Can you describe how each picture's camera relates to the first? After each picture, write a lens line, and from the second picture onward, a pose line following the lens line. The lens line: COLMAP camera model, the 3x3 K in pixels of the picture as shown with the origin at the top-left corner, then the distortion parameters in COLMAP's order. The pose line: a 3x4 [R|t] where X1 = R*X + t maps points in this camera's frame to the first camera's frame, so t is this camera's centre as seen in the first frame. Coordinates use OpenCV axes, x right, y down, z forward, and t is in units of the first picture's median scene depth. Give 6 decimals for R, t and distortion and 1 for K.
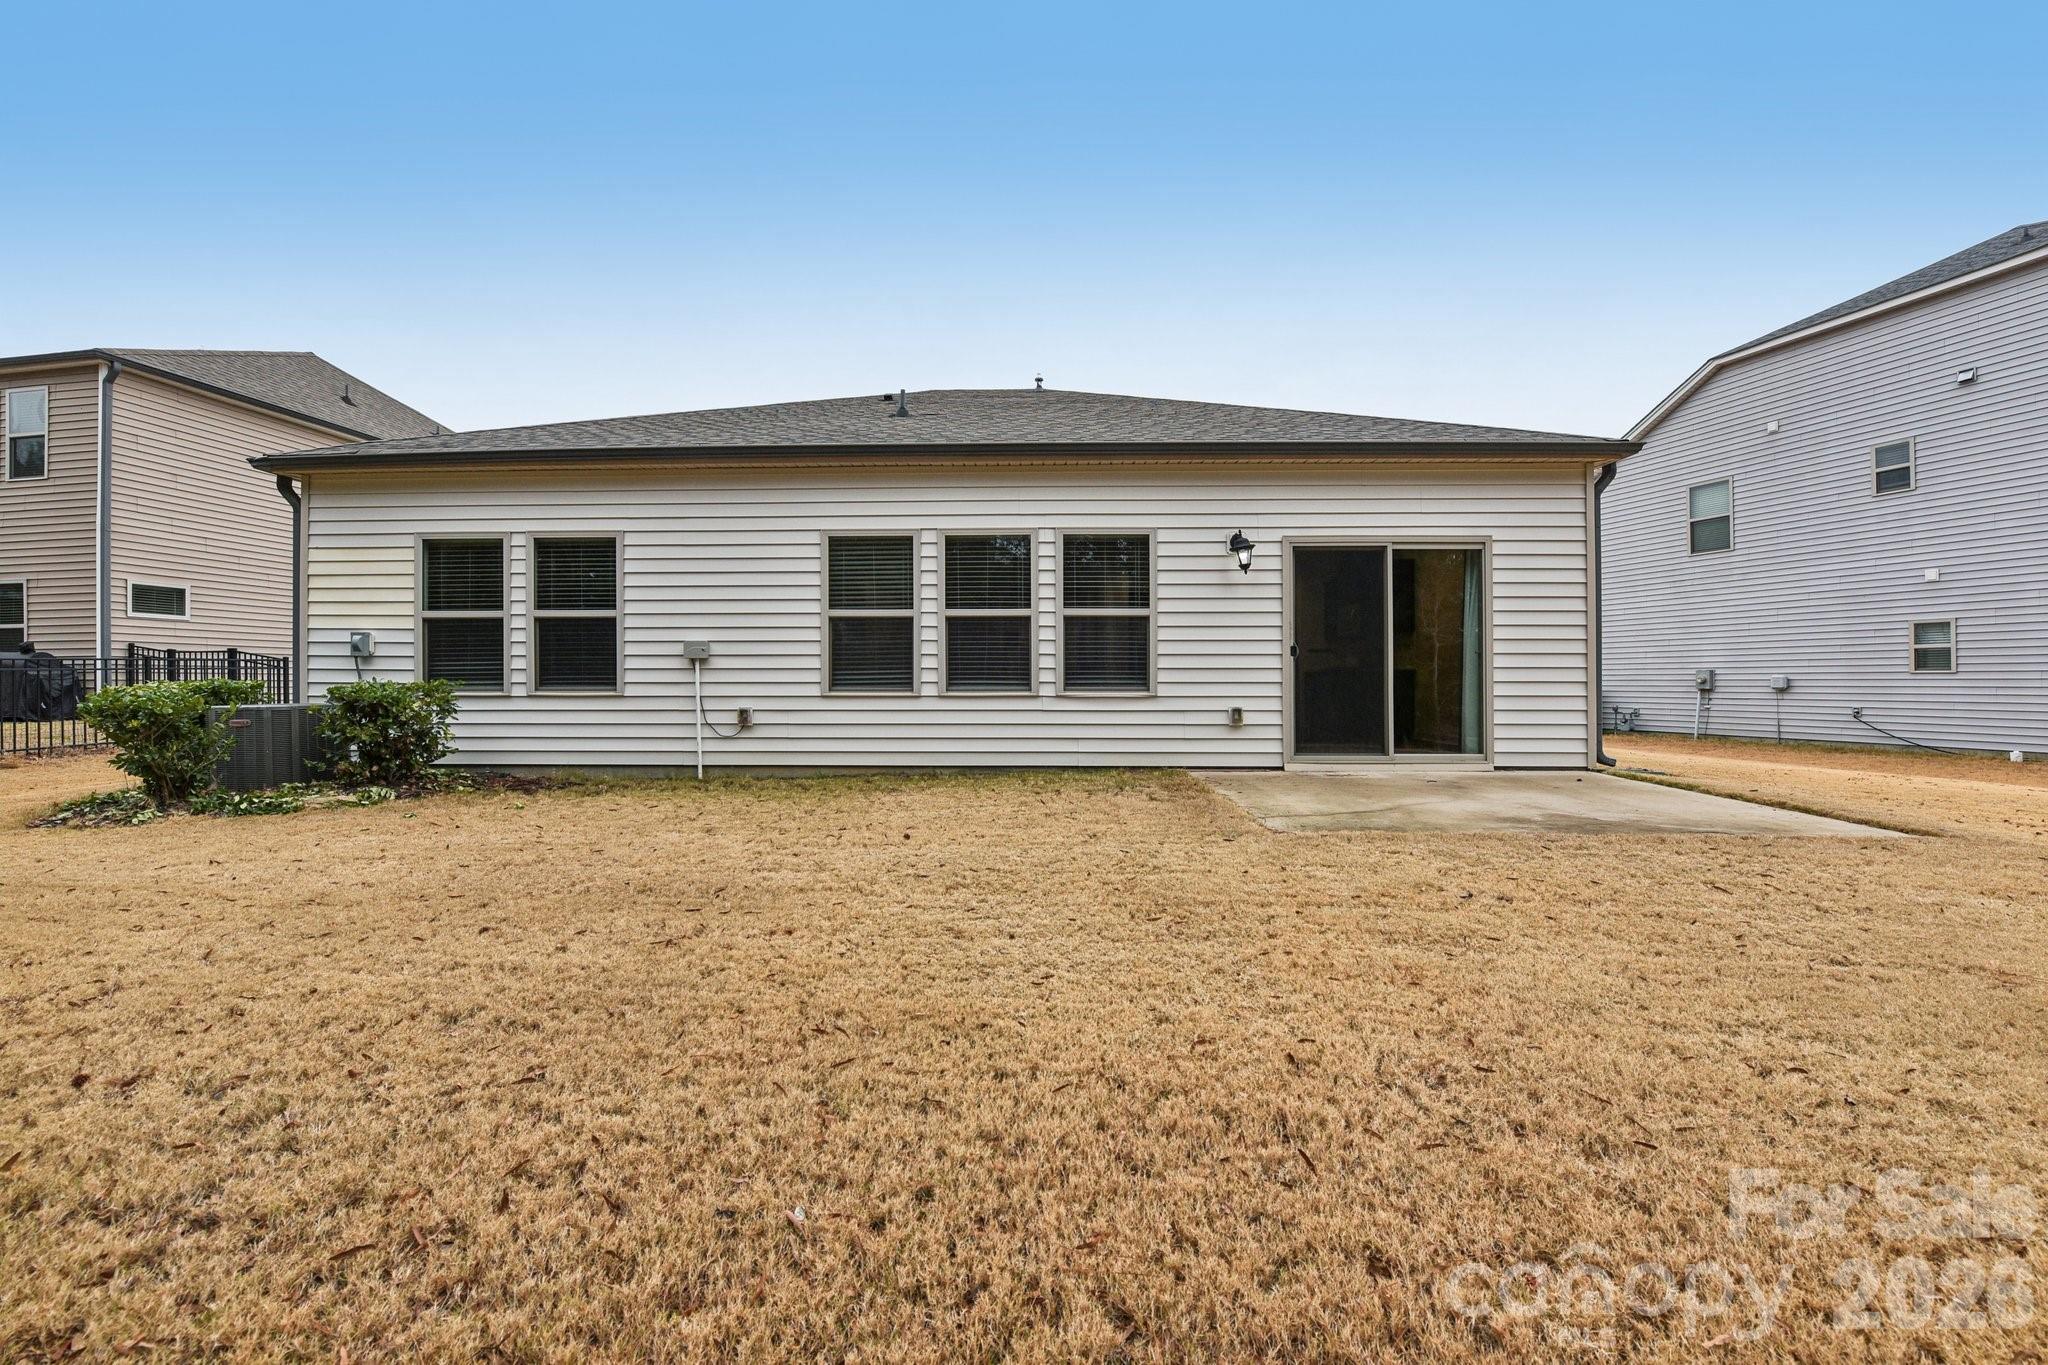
lens RADIAL K [[799.5, 0, 1025.5], [0, 799.5, 687.3], [0, 0, 1]] dist [-0.000012, 0.000005]
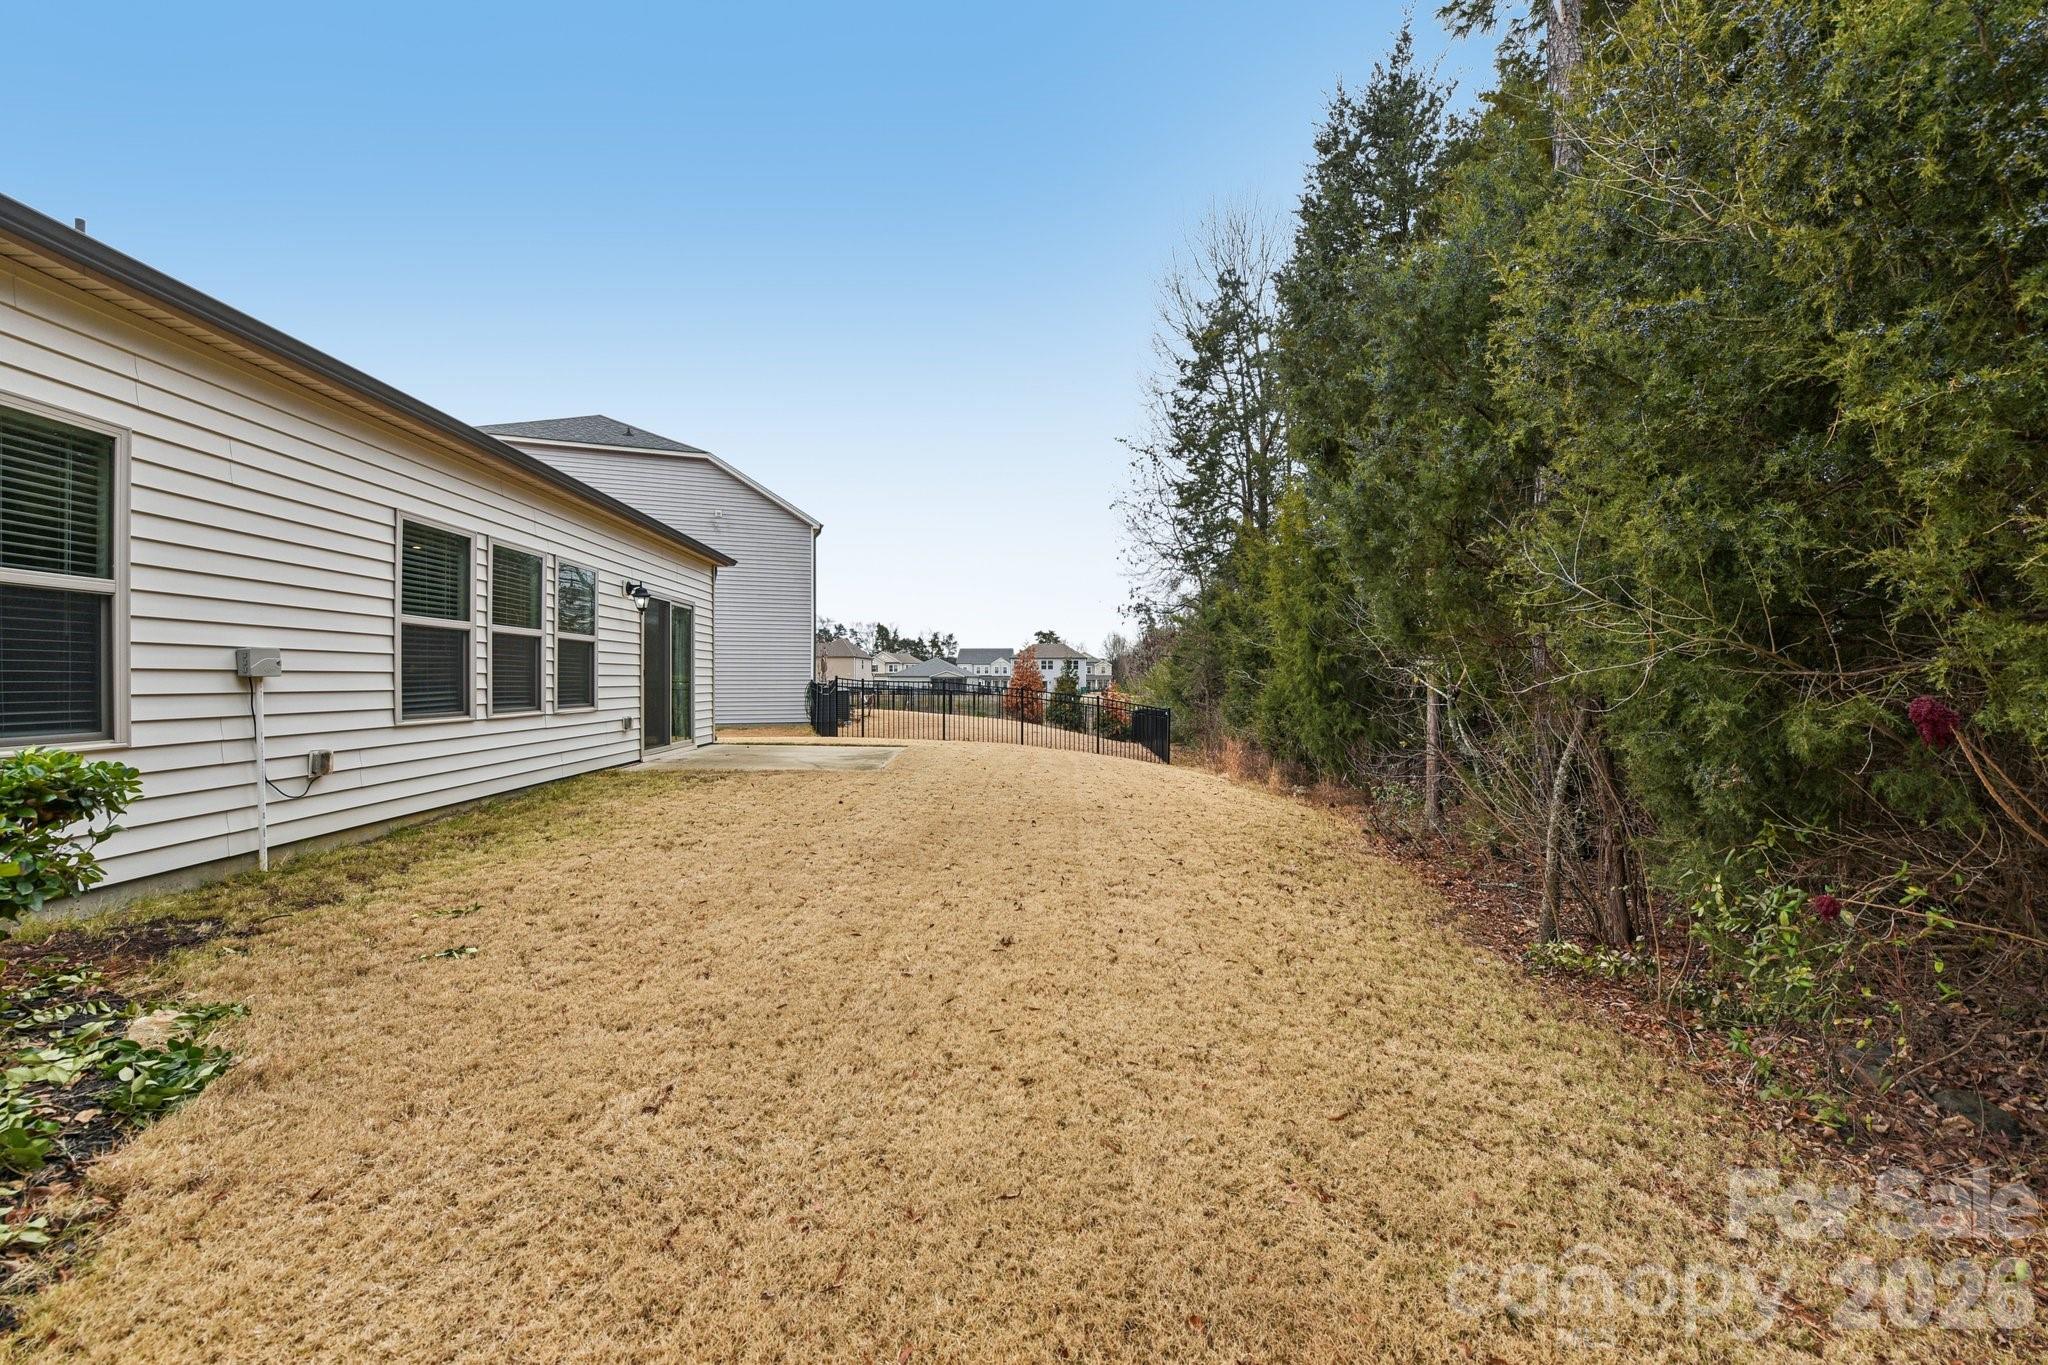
lens RADIAL K [[799.5, 0, 1025.9], [0, 799.5, 683.3], [0, 0, 1]] dist [-0.000012, 0.000005]
pose [[-0.083160, -0.003172, 0.996531, -1.066252], [-0.012027, 0.999925, 0.002179, -0.039153], [-0.996464, -0.011804, -0.083192, 0.463521]]
